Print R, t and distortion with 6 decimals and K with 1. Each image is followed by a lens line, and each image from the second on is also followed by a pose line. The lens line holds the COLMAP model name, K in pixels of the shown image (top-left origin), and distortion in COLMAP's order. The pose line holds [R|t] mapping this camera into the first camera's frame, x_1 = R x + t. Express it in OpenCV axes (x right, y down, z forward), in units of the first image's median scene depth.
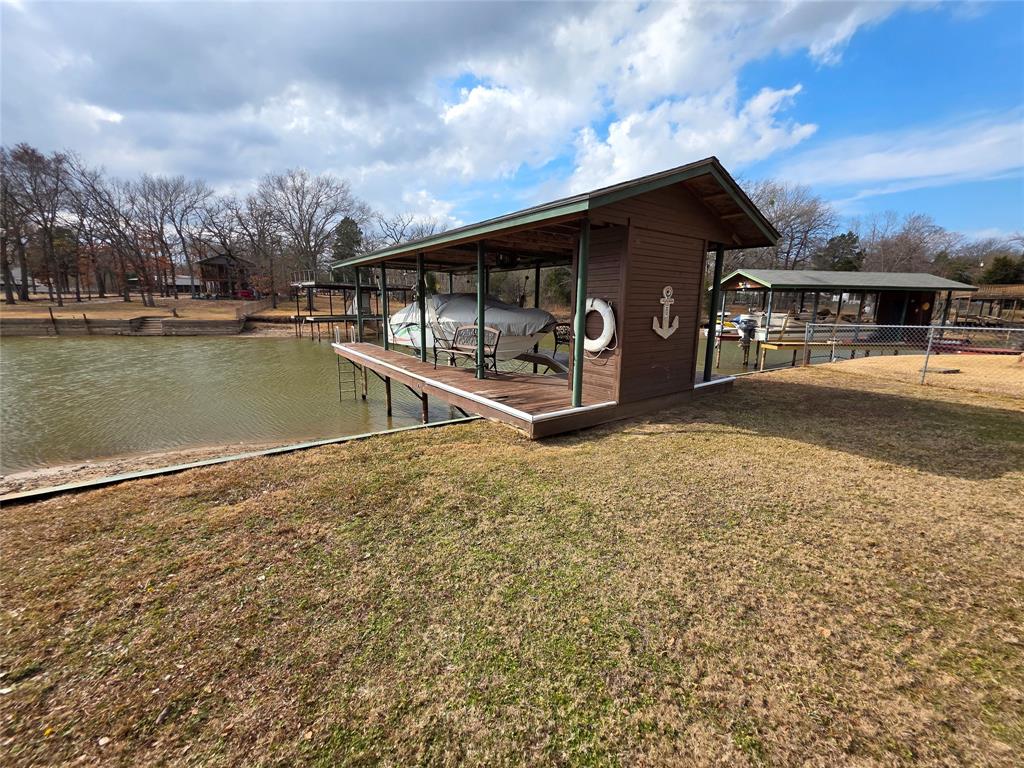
lens RADIAL K [[405.8, 0, 507.6], [0, 405.8, 381.2], [0, 0, 1]] dist [0.001803, 0.000430]
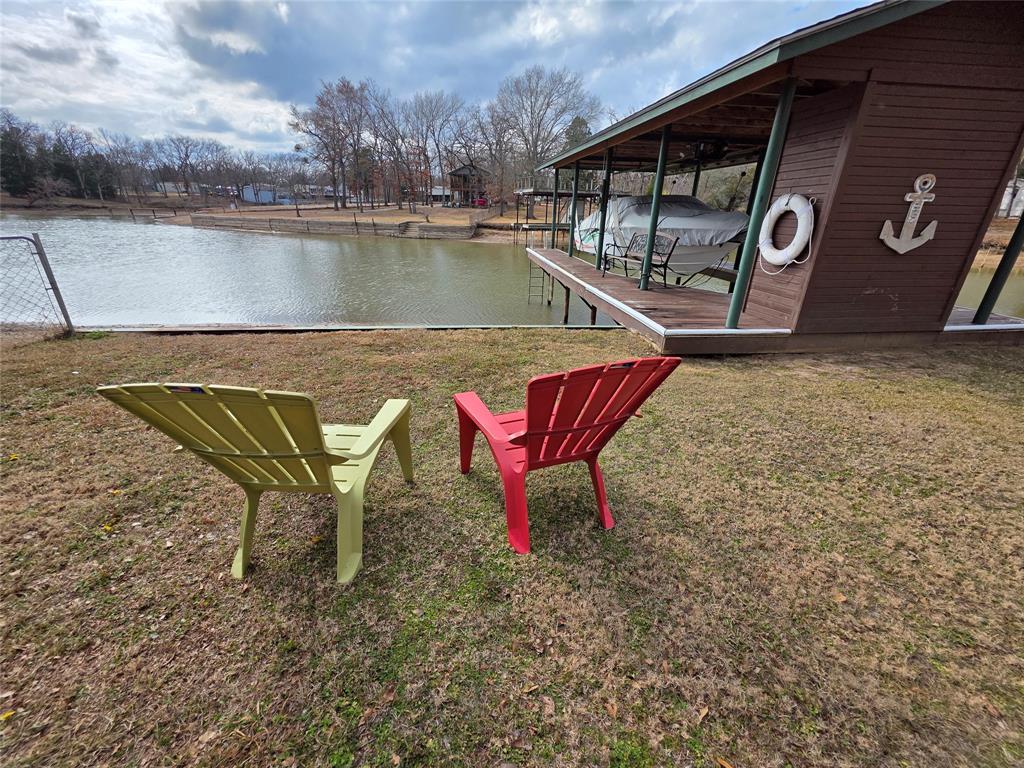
lens RADIAL K [[405.8, 0, 508.4], [0, 405.8, 380.1], [0, 0, 1]] dist [0.001803, 0.000430]
pose [[0.871919, 0.193111, -0.449962, 0.135363], [-0.100087, 0.969832, 0.222281, 0.020262], [0.479313, -0.148776, 0.864942, 0.008235]]
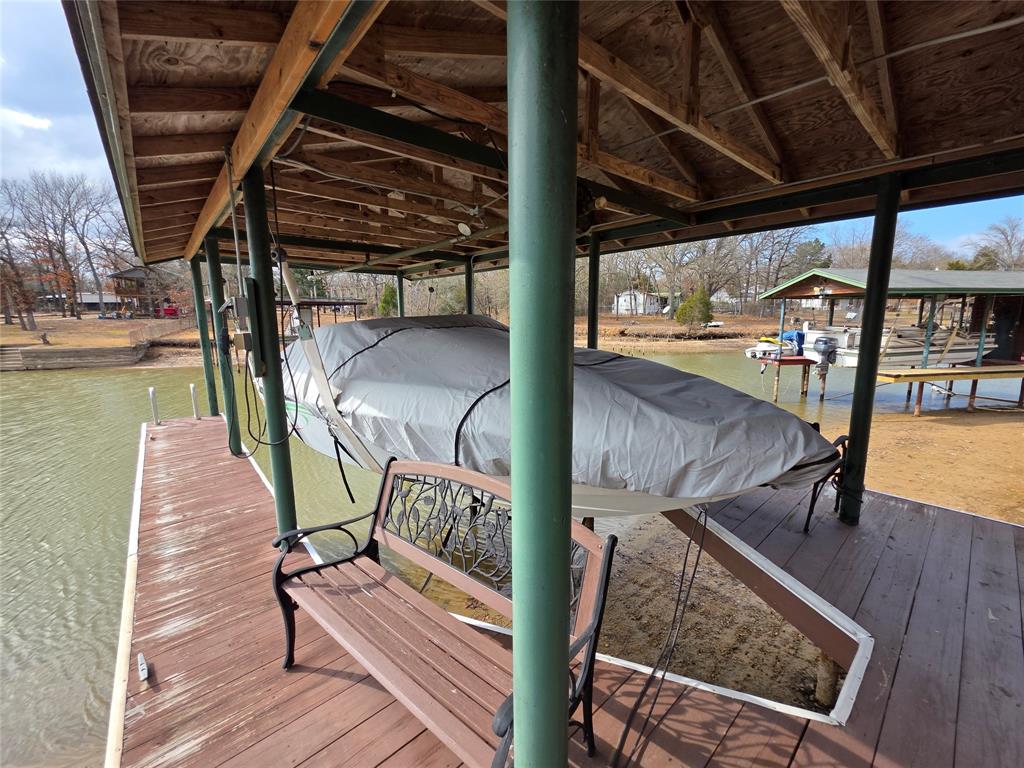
lens RADIAL K [[405.8, 0, 511.6], [0, 405.8, 381.6], [0, 0, 1]] dist [0.001803, 0.000430]
pose [[0.995405, -0.035017, 0.089123, -0.079952], [0.037255, 0.999028, -0.023575, -0.198853], [-0.088211, 0.026787, 0.995742, 0.849920]]
